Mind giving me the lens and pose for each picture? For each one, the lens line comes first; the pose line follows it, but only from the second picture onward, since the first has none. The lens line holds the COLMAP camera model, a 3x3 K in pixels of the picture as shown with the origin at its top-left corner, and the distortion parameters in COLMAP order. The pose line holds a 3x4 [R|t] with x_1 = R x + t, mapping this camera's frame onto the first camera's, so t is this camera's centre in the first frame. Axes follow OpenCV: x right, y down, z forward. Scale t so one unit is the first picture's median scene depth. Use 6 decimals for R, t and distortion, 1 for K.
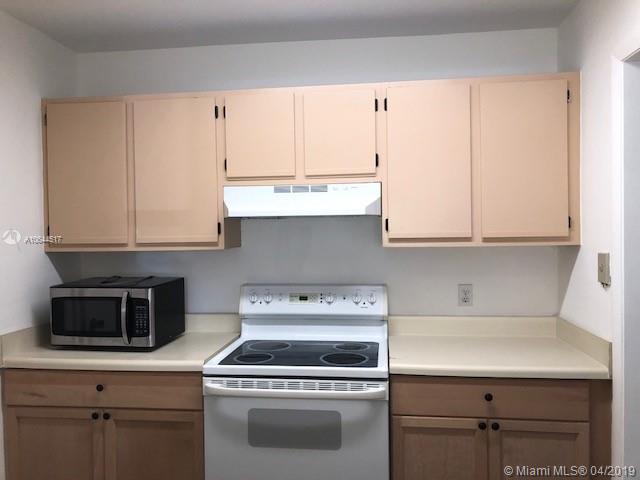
lens RADIAL K [[523.9, 0, 313.9], [0, 523.9, 237.6], [0, 0, 1]] dist [0.012244, -0.011138]
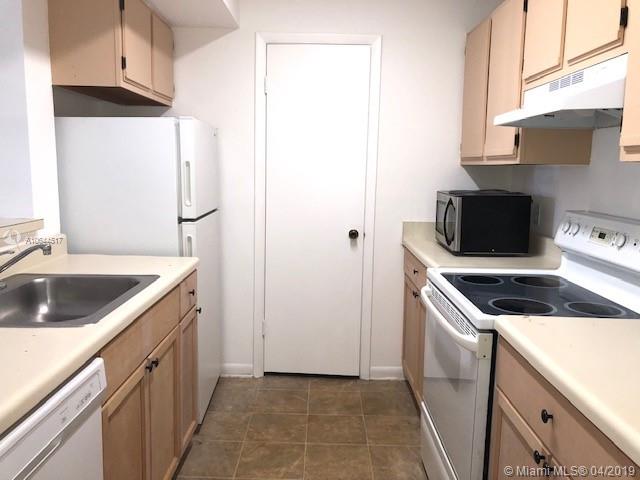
lens RADIAL K [[523.9, 0, 313.9], [0, 523.9, 237.6], [0, 0, 1]] dist [0.012244, -0.011138]
pose [[0.121516, 0.153609, -0.980631, 0.678187], [-0.039767, 0.987913, 0.149822, 0.027450], [0.991793, 0.020791, 0.126156, 0.544137]]
